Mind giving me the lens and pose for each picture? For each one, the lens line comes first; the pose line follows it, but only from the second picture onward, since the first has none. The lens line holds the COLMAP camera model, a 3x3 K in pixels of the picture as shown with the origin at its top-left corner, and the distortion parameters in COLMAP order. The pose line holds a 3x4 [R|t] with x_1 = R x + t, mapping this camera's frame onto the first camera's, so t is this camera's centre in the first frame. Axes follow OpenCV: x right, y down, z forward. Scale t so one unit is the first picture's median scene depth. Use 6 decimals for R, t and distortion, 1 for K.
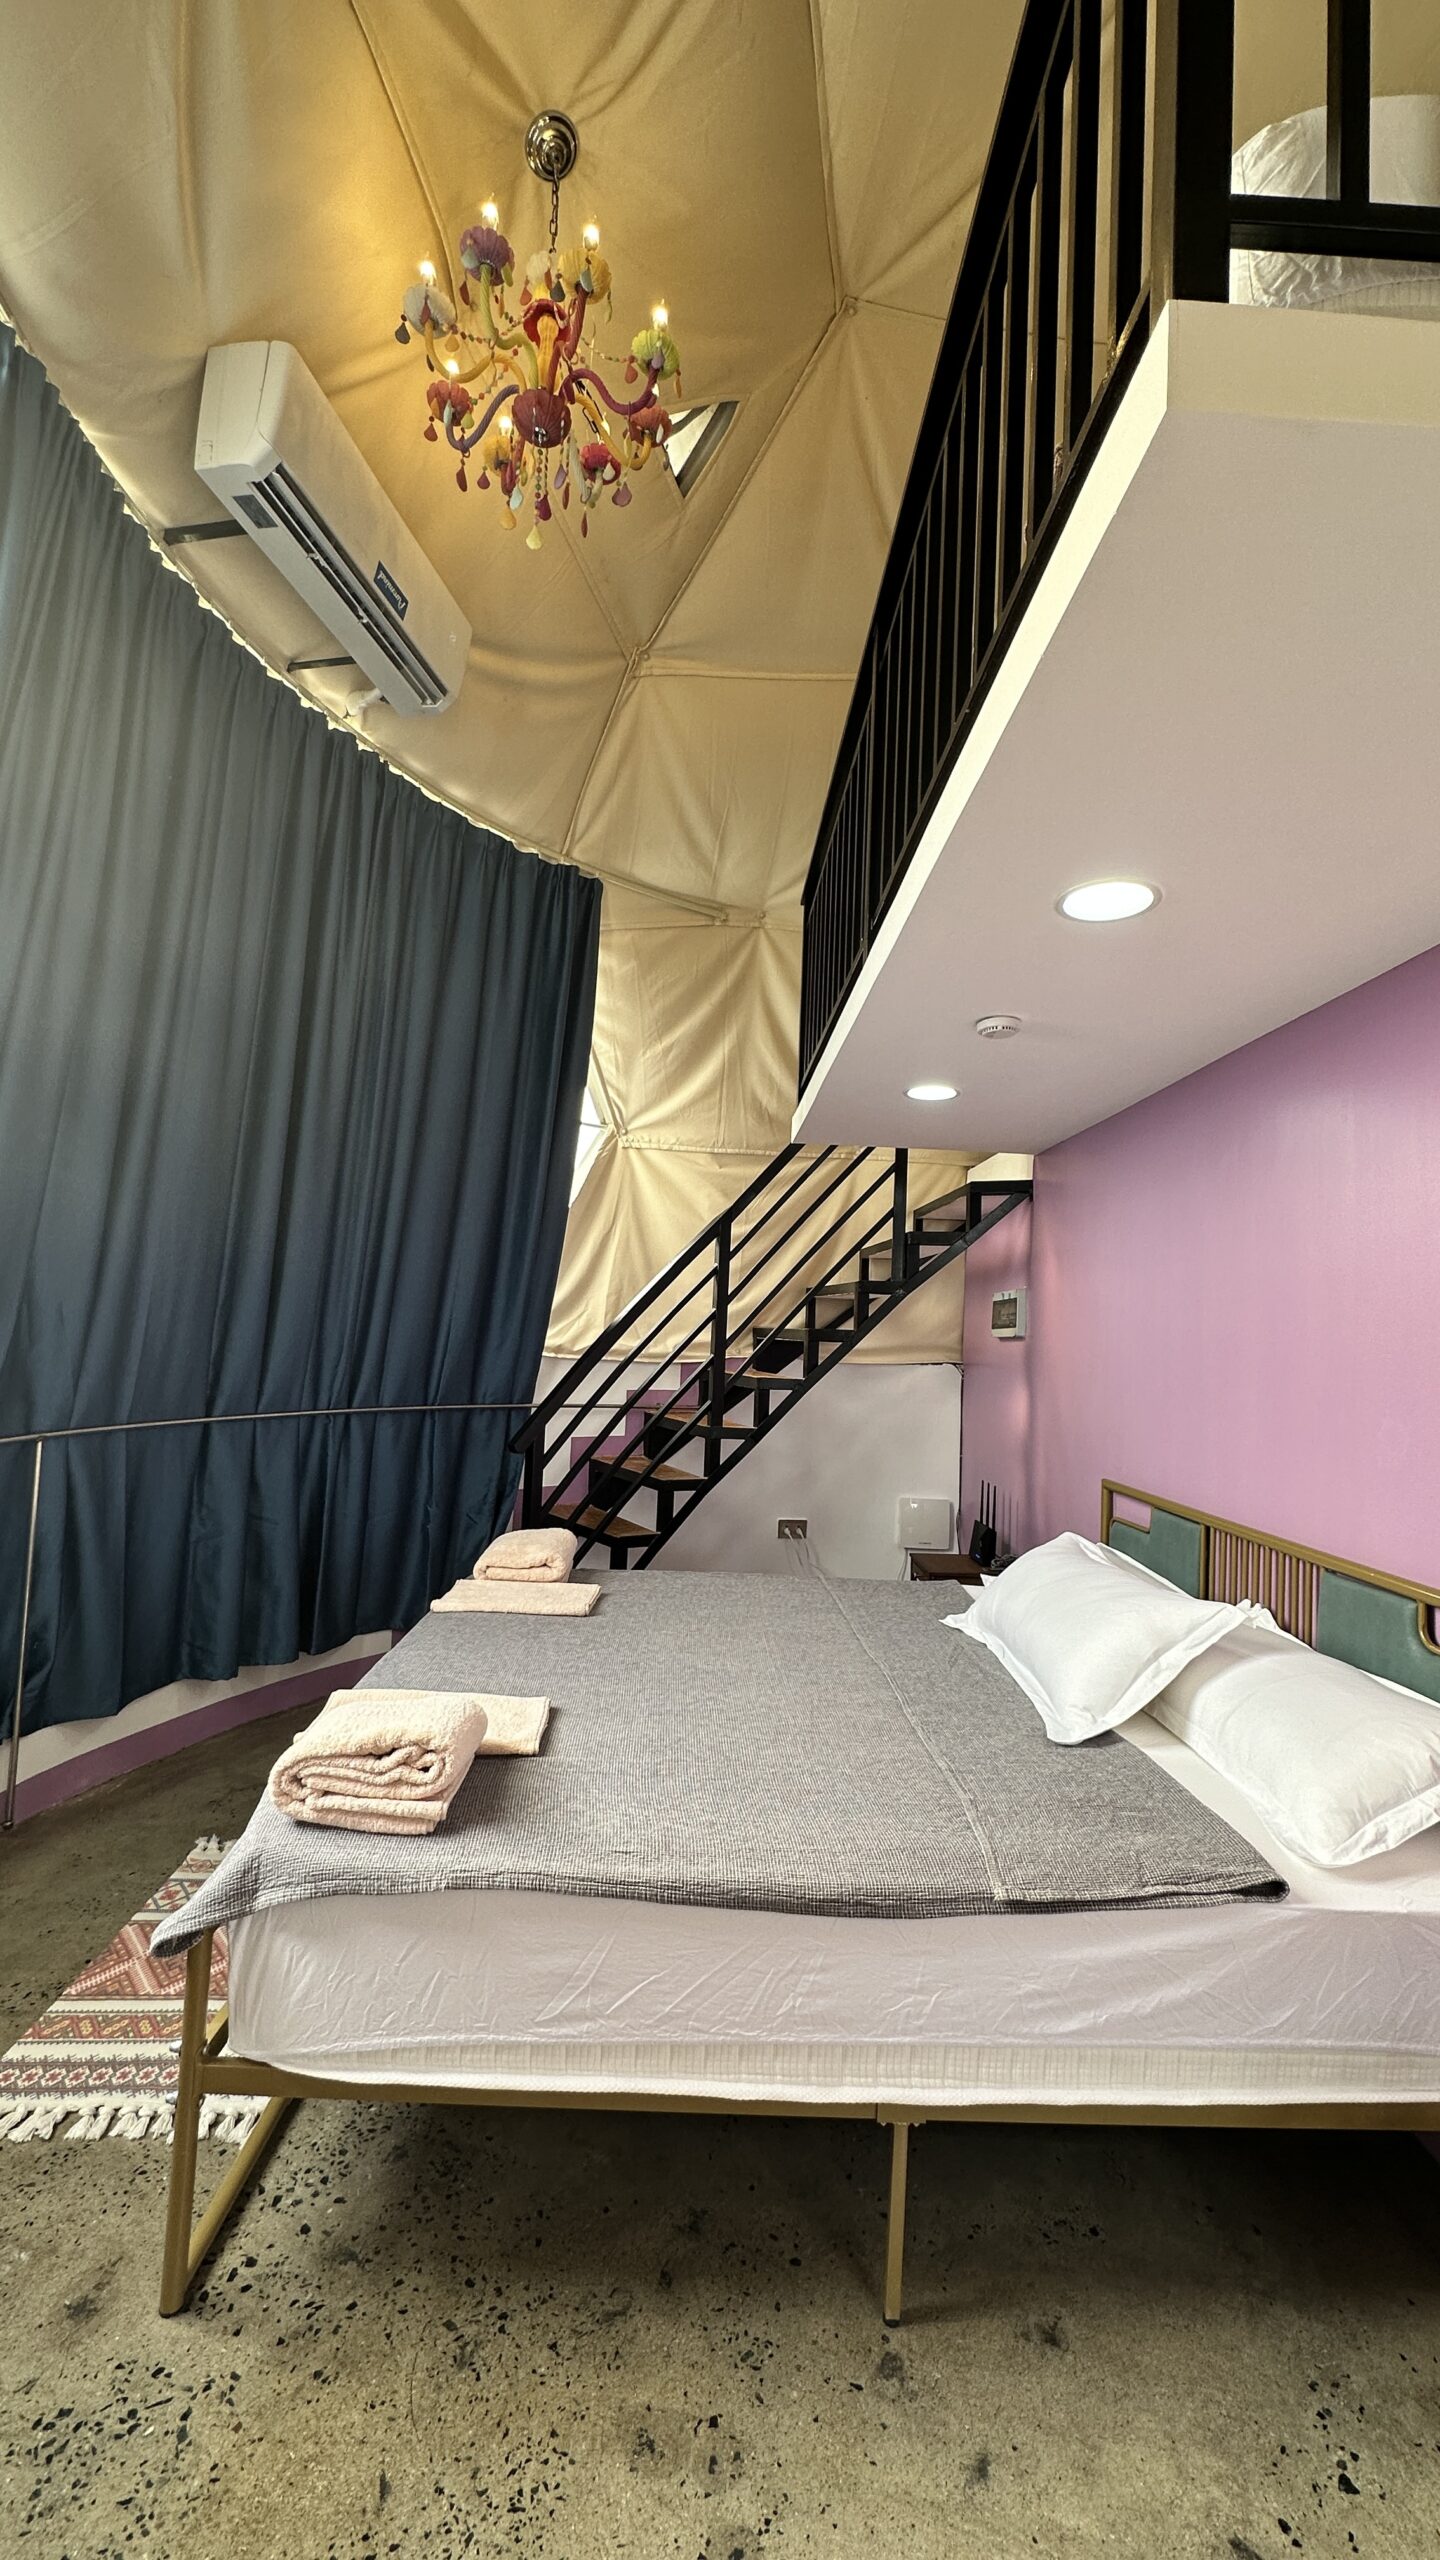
lens RADIAL K [[1066.9, 0, 720.0], [0, 1066.9, 1280.0], [0, 0, 1]] dist [-0.000801, 0.000831]
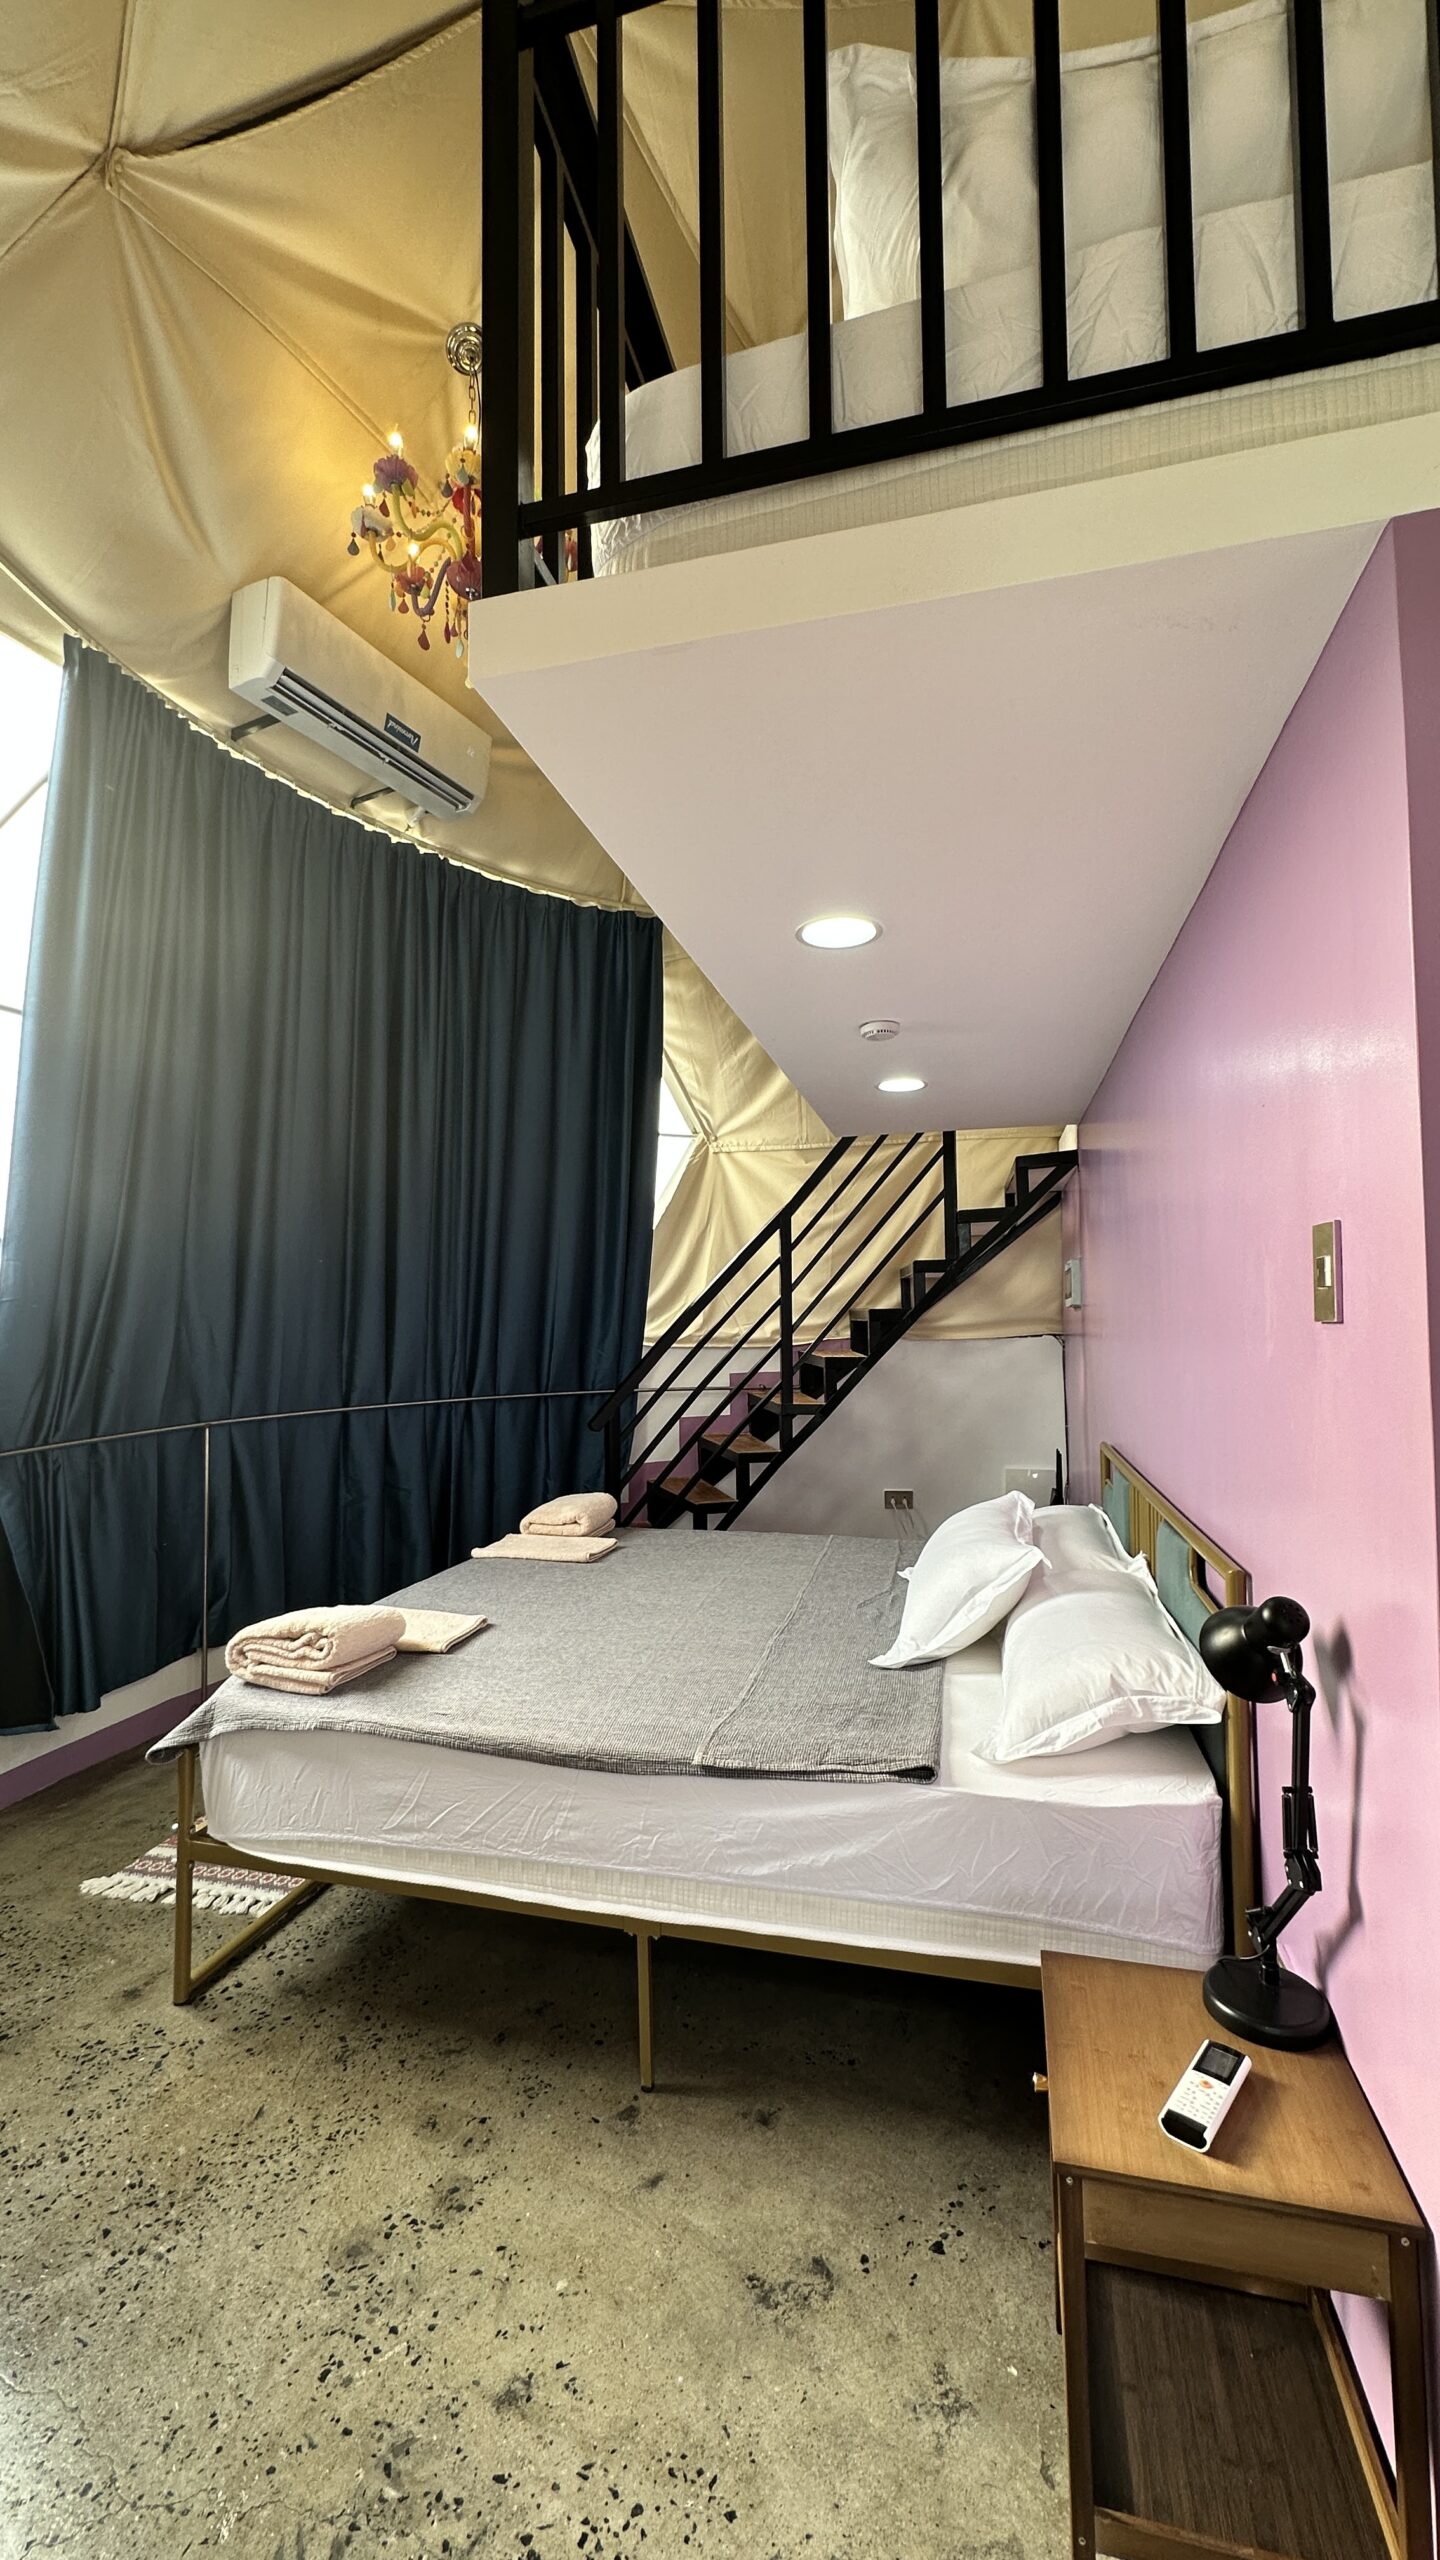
lens RADIAL K [[1084.1, 0, 720.0], [0, 1084.1, 1280.0], [0, 0, 1]] dist [0.002819, 0.000115]
pose [[0.955725, -0.062211, -0.287609, 0.572943], [0.066235, 0.997795, 0.004270, 0.004701], [0.286710, -0.023130, 0.957738, -0.171142]]
